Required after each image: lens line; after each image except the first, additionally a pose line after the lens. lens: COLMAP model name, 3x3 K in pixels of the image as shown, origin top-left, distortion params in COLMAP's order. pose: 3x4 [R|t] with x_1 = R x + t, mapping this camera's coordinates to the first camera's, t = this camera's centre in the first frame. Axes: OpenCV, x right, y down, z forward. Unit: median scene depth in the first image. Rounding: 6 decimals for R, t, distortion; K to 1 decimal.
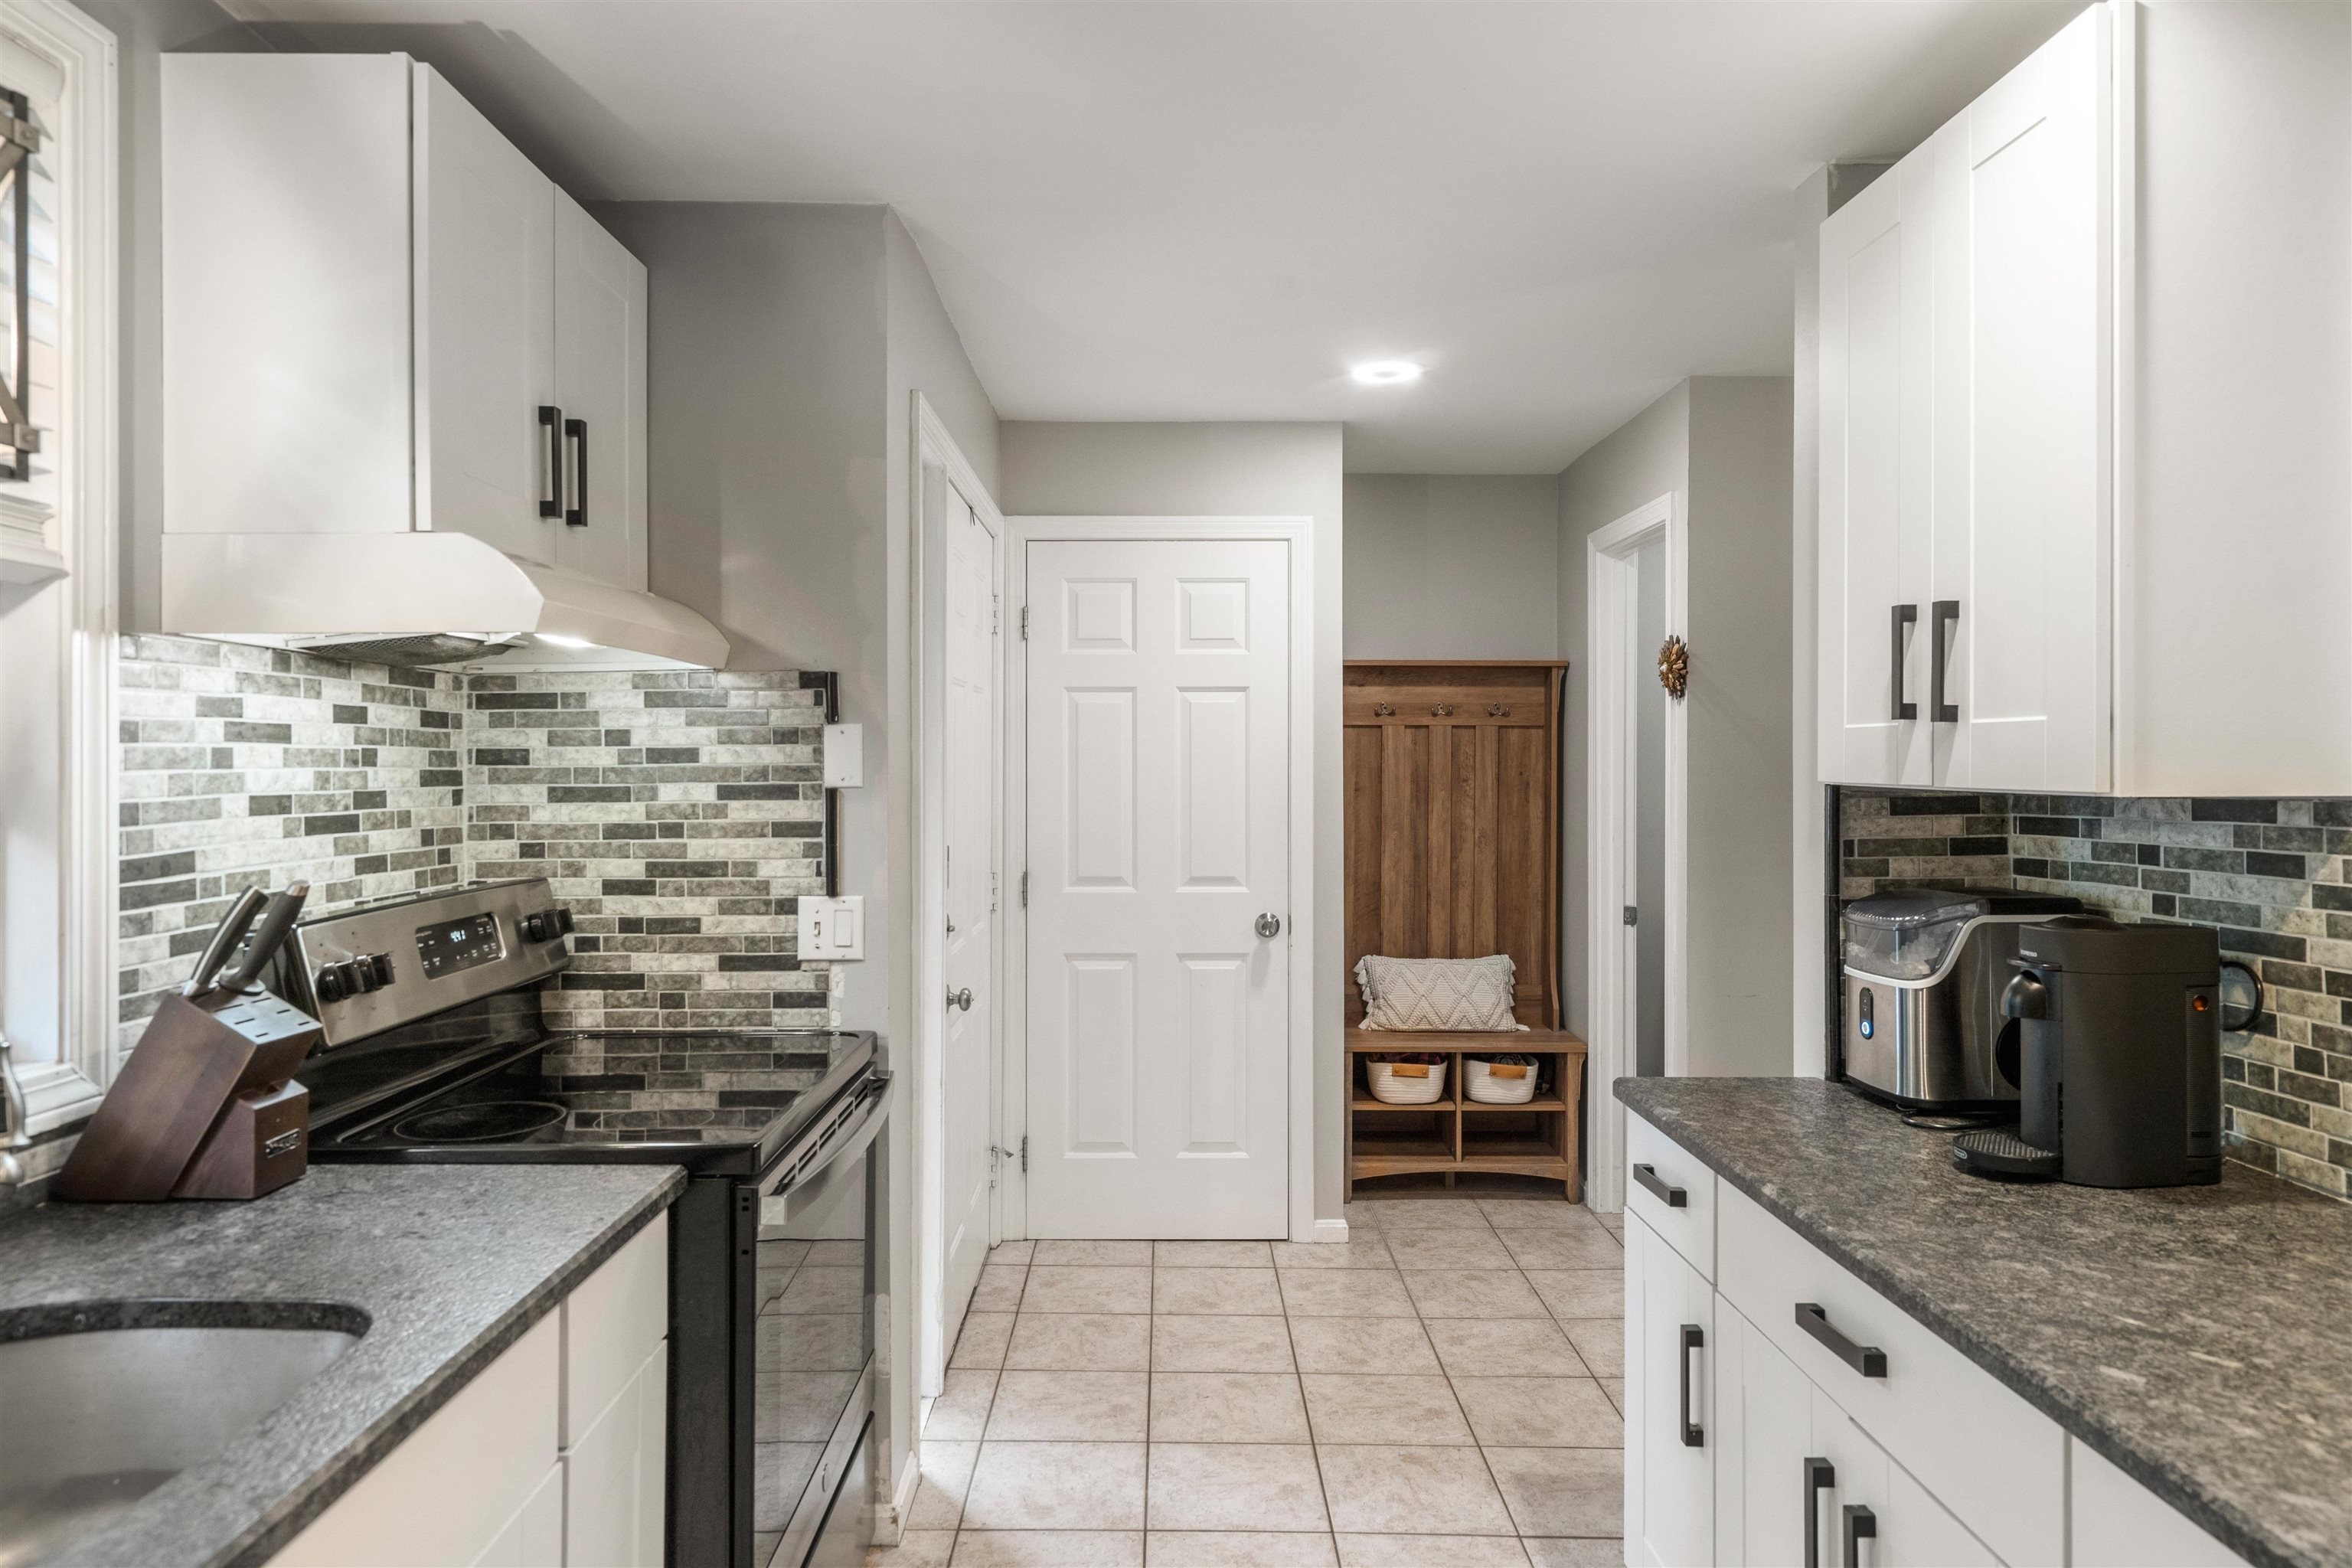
lens RADIAL K [[1431.4, 0, 1170.0], [0, 1431.4, 759.6], [0, 0, 1]] dist [0.013473, -0.000015]
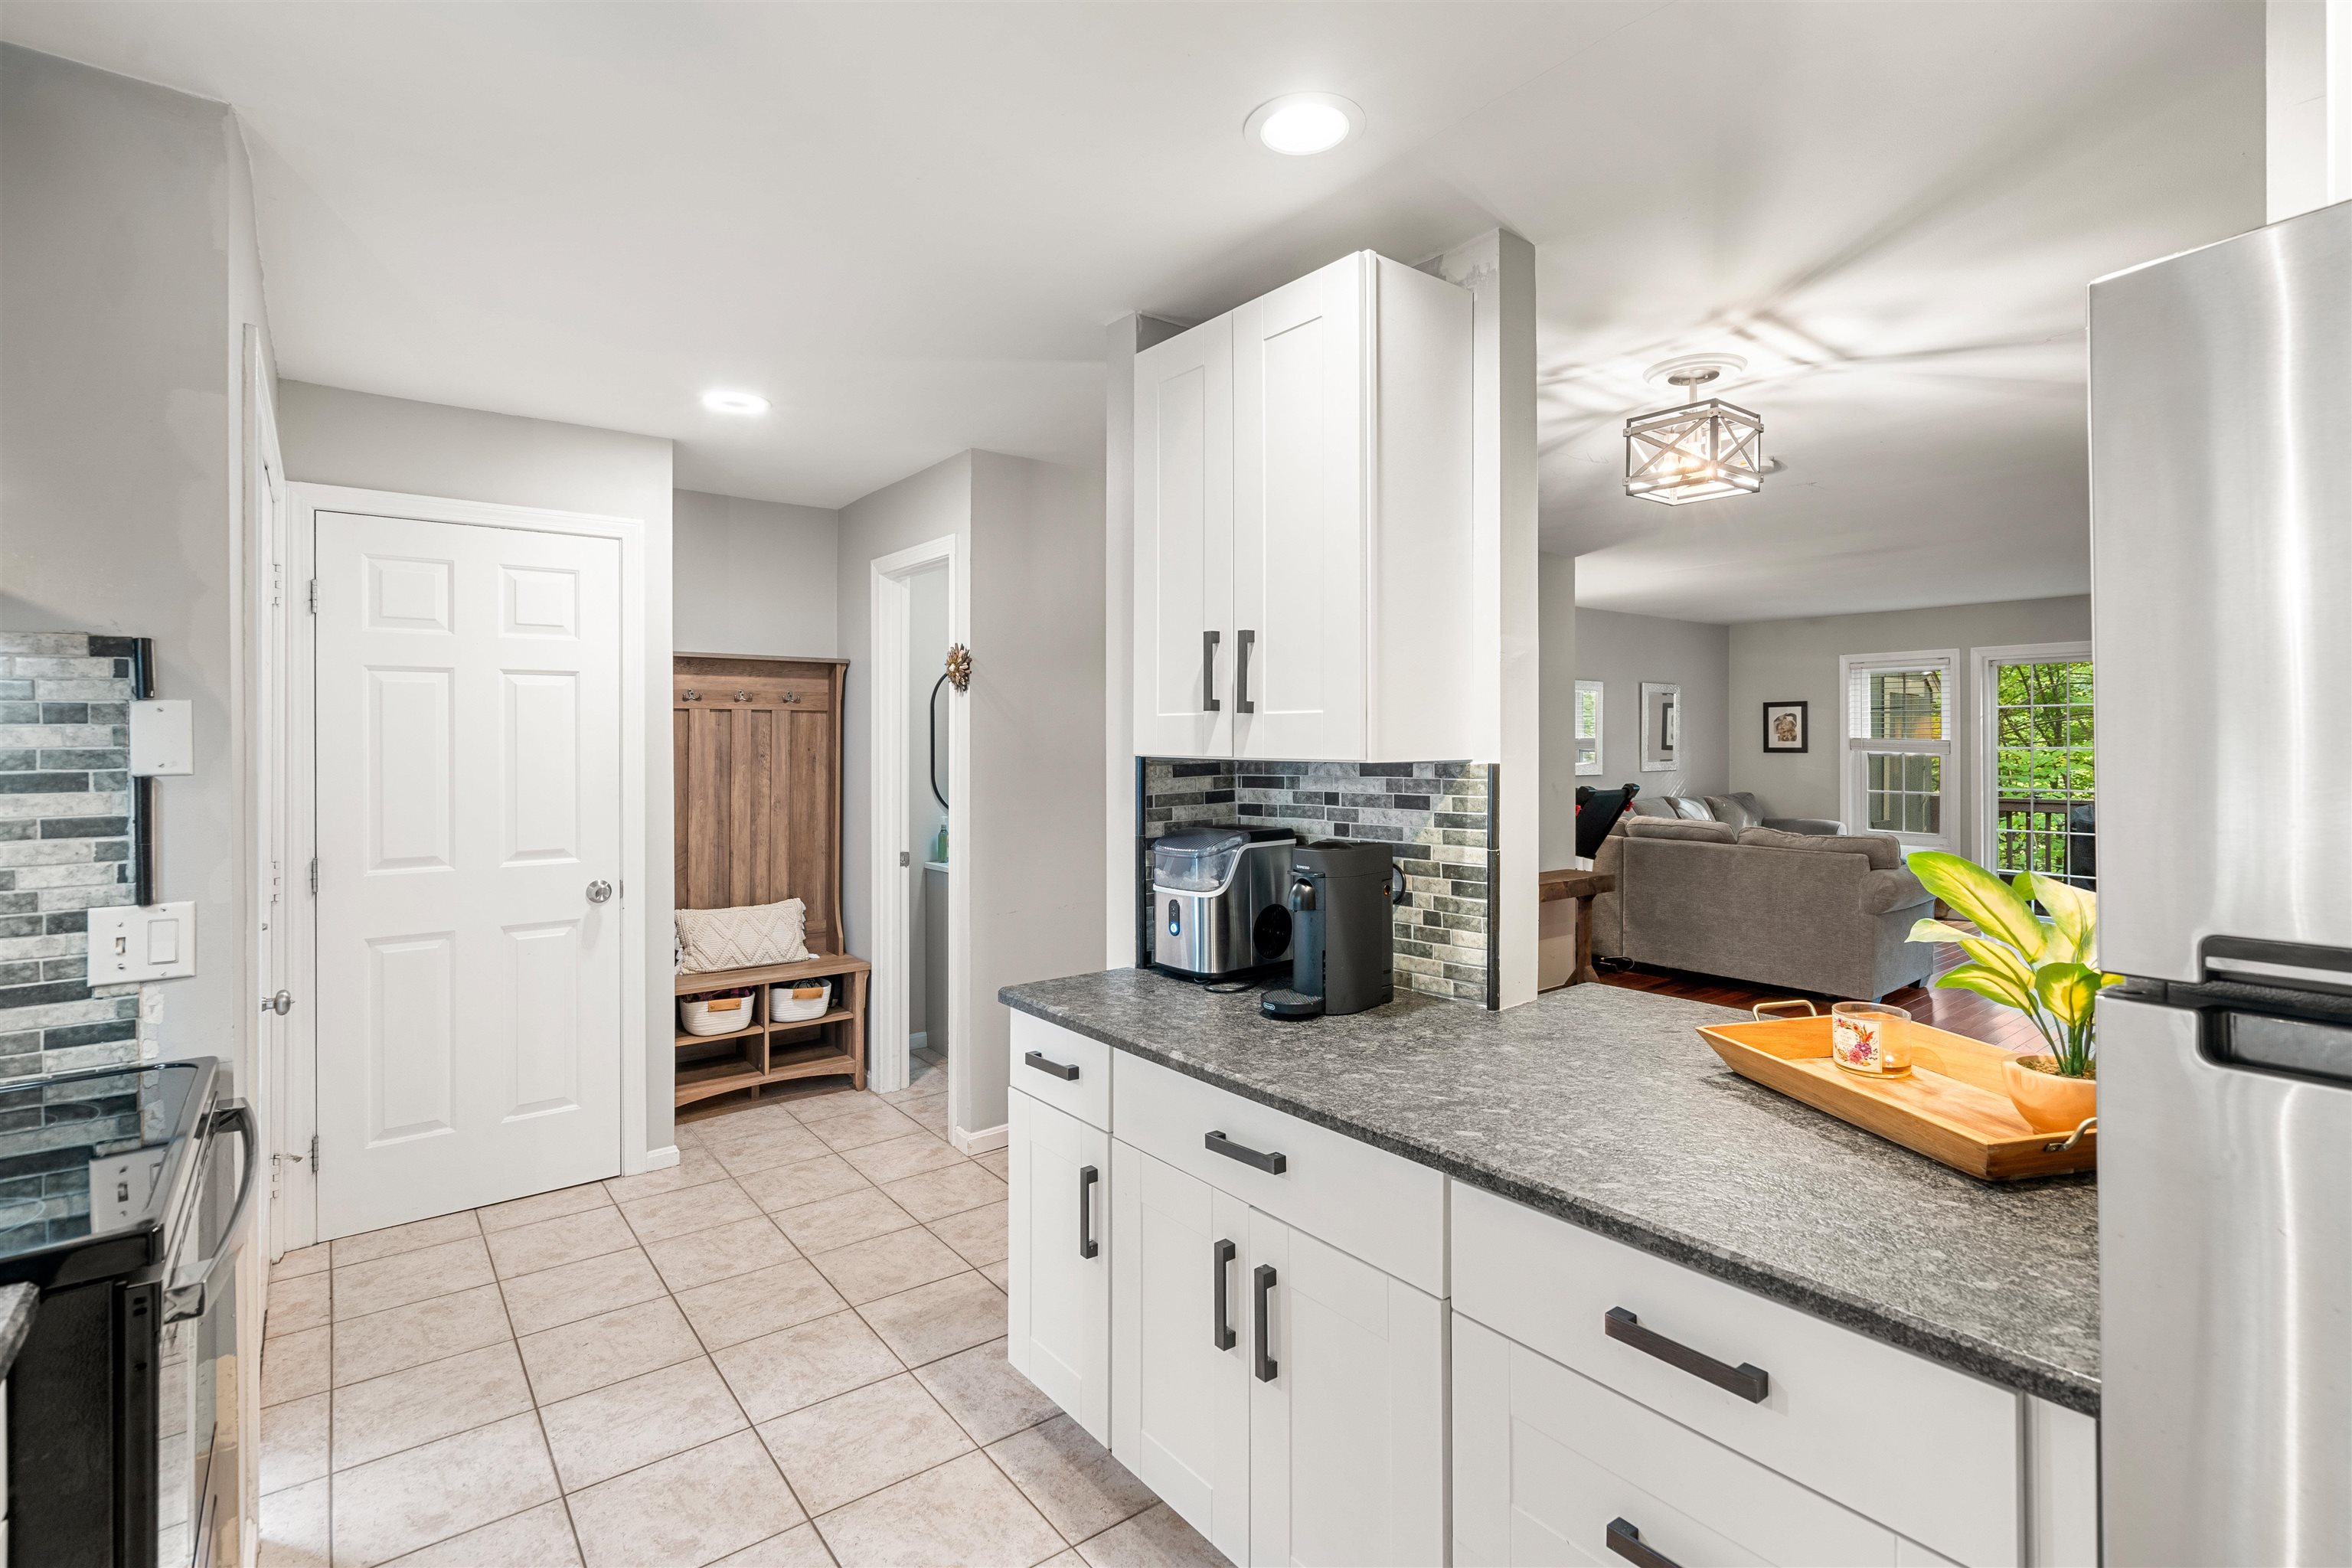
lens RADIAL K [[1095.1, 0, 1180.3], [0, 1095.1, 738.9], [0, 0, 1]] dist [-0.000235, 0.001252]
pose [[0.791839, -0.003490, 0.610720, -0.089826], [0.002212, 0.999994, 0.002847, -0.001557], [-0.610726, -0.000904, 0.791842, 0.072960]]
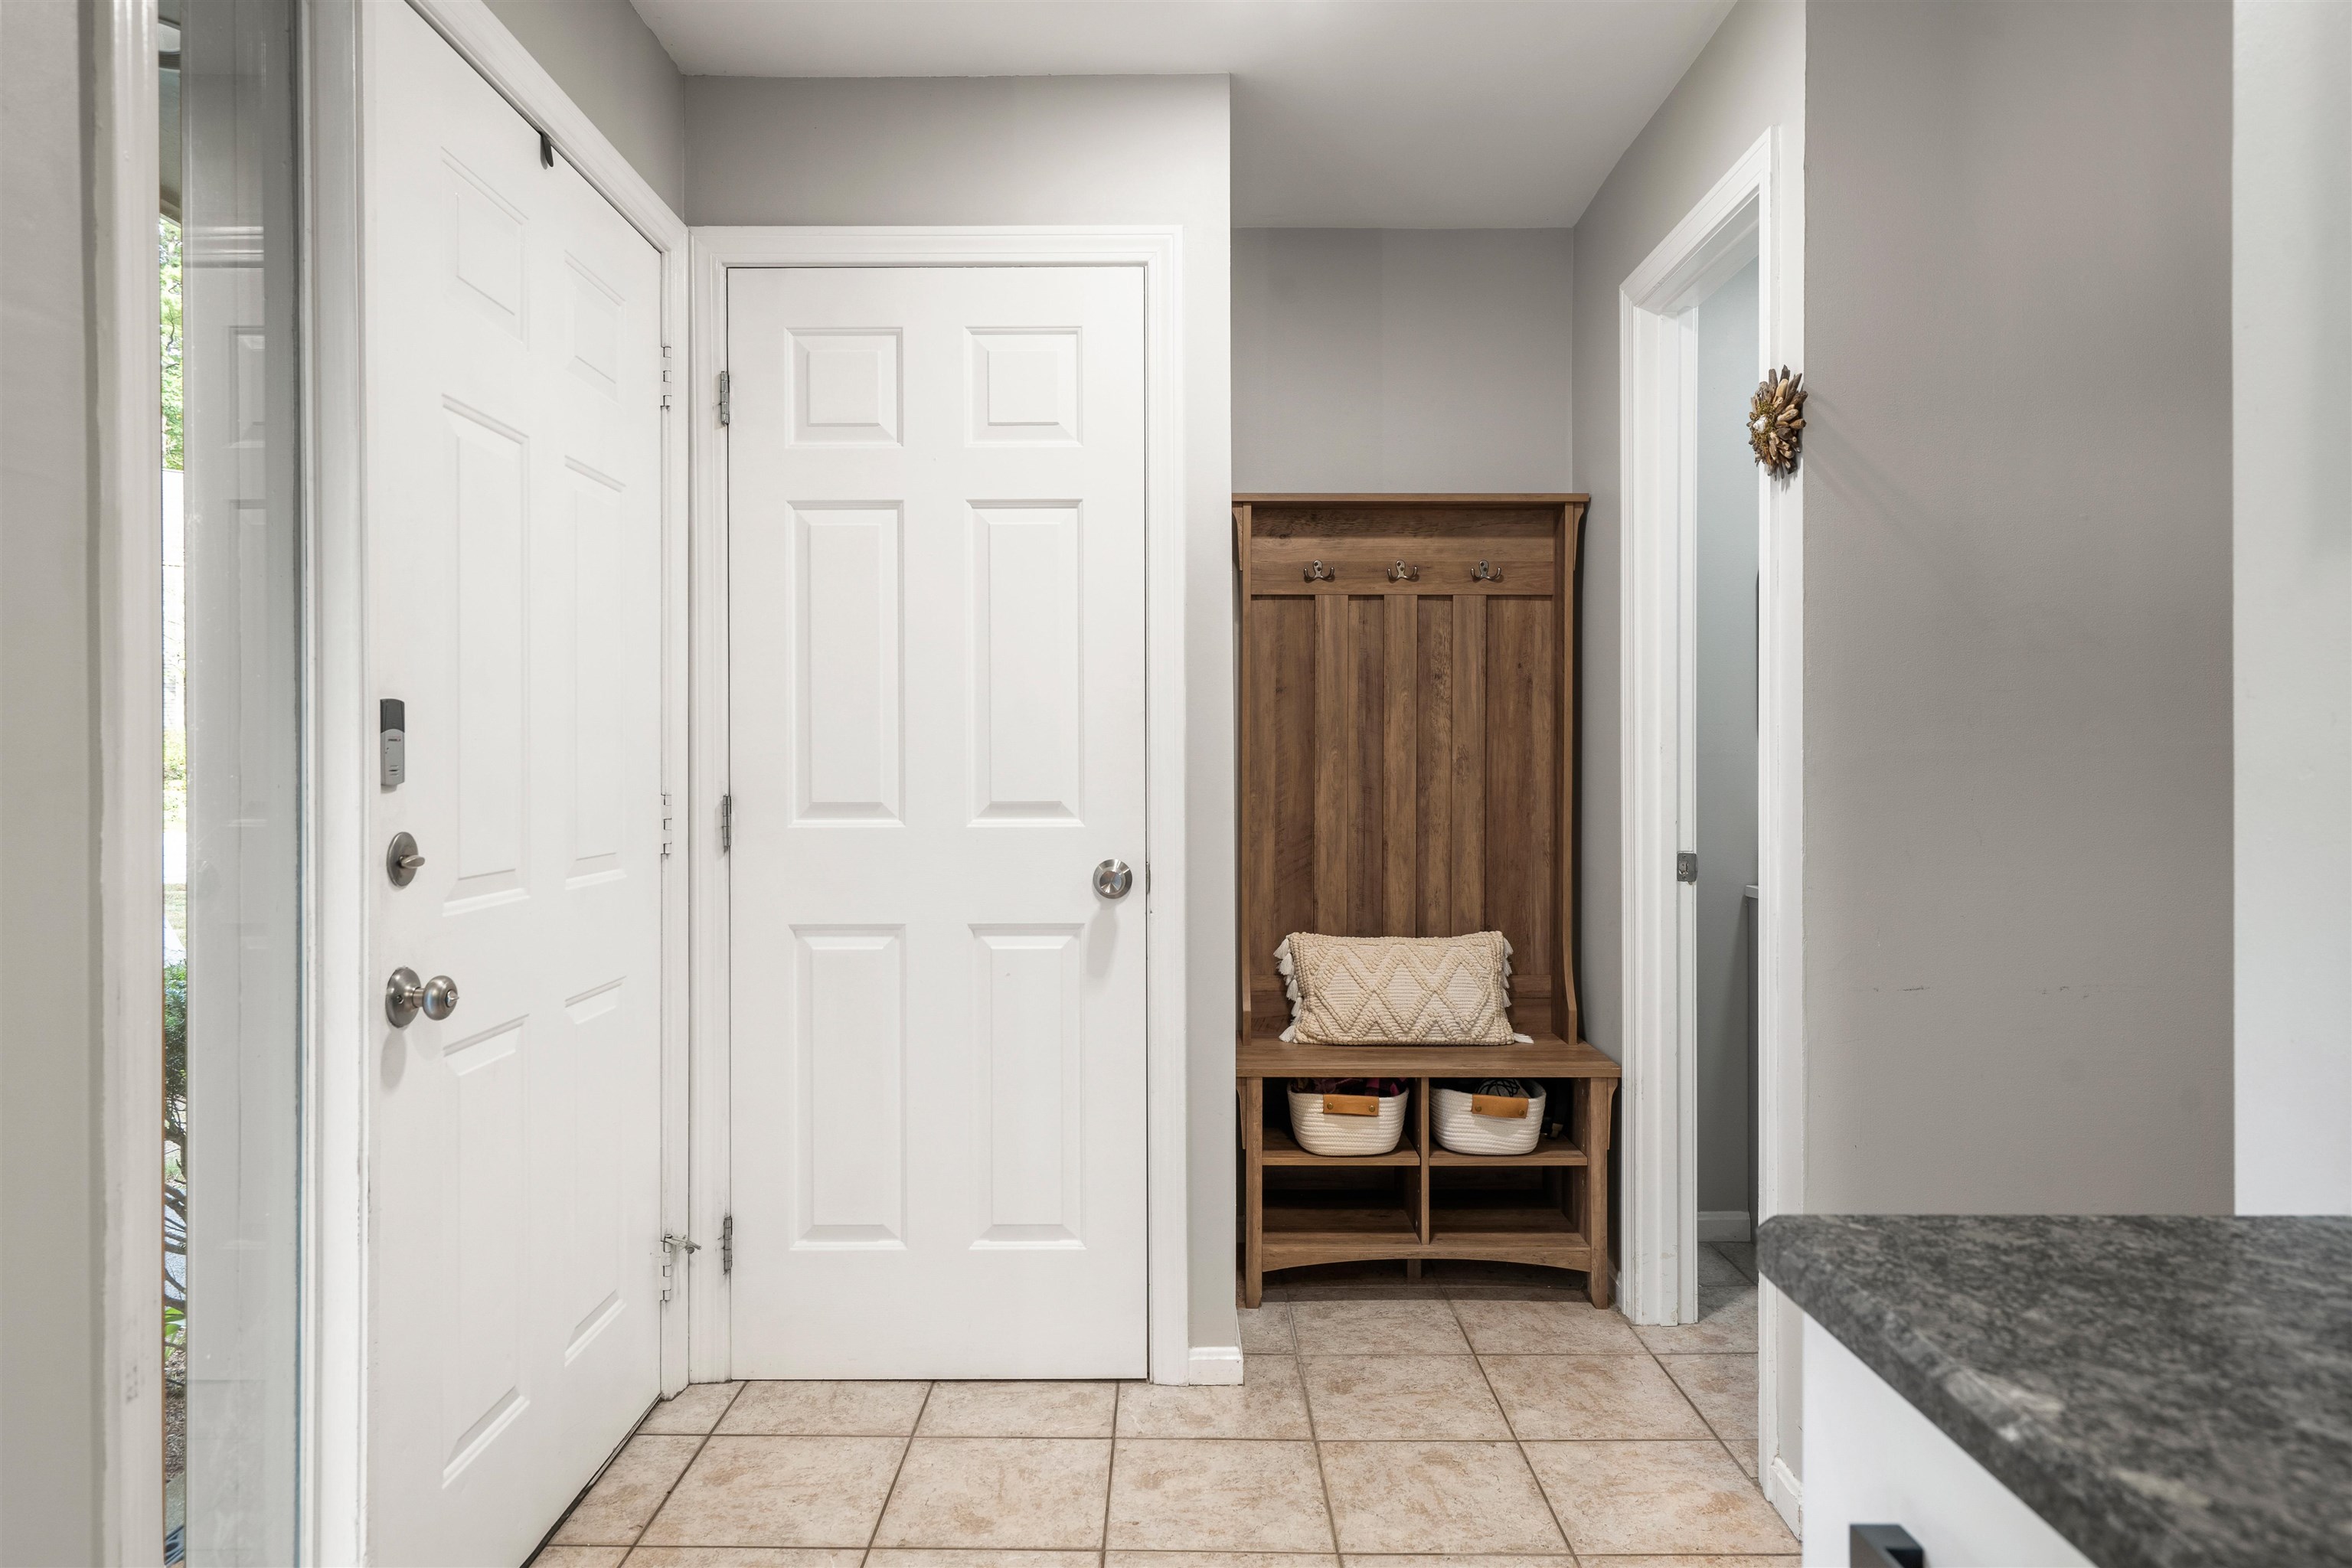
lens RADIAL K [[1431.4, 0, 1170.0], [0, 1431.4, 759.6], [0, 0, 1]] dist [0.013473, -0.000015]
pose [[0.999976, -0.002841, -0.006348, 0.097307], [0.002841, 0.999996, 0.000016, 0.063404], [0.006348, -0.000034, 0.999980, 0.372514]]
